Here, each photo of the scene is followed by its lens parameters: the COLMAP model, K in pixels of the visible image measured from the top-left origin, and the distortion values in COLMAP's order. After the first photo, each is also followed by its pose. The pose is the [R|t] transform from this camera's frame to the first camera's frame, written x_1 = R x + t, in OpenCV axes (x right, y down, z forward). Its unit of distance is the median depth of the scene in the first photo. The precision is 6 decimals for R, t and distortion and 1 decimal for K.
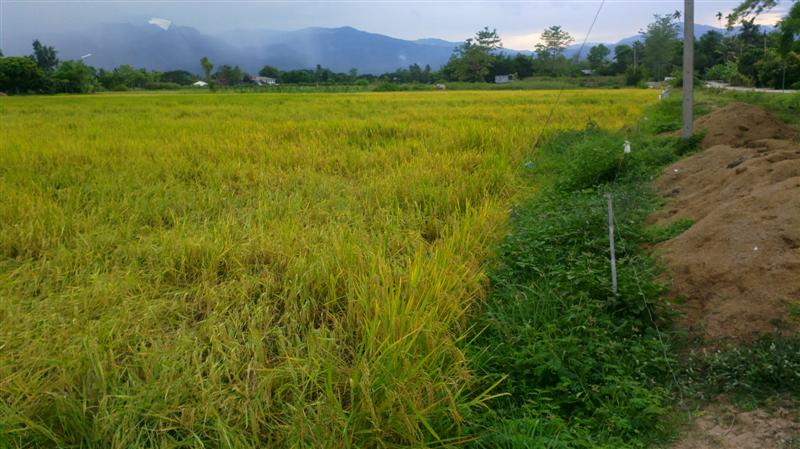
lens RADIAL K [[710.6, 0, 402.3], [0, 710.6, 227.6], [0, 0, 1]] dist [-0.007221, -0.051130]
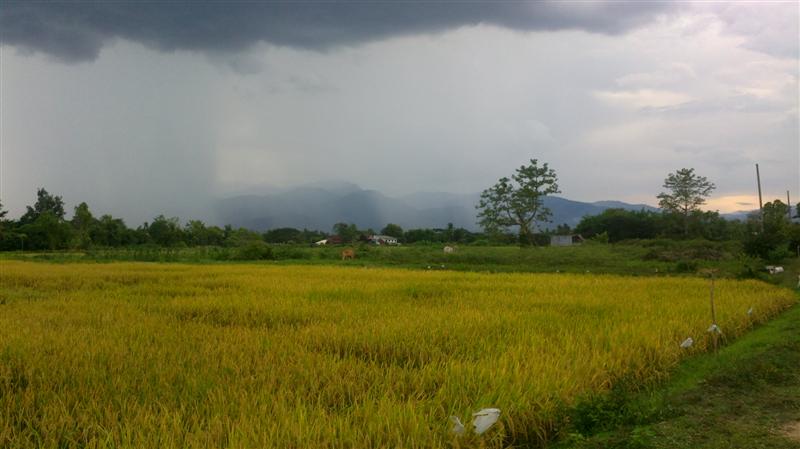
lens RADIAL K [[710.6, 0, 401.9], [0, 710.6, 225.2], [0, 0, 1]] dist [-0.007221, -0.051130]
pose [[0.970606, 0.007395, -0.240561, 0.569819], [-0.061103, 0.974349, -0.216587, -0.294582], [0.232789, 0.224920, 0.946161, 1.395892]]
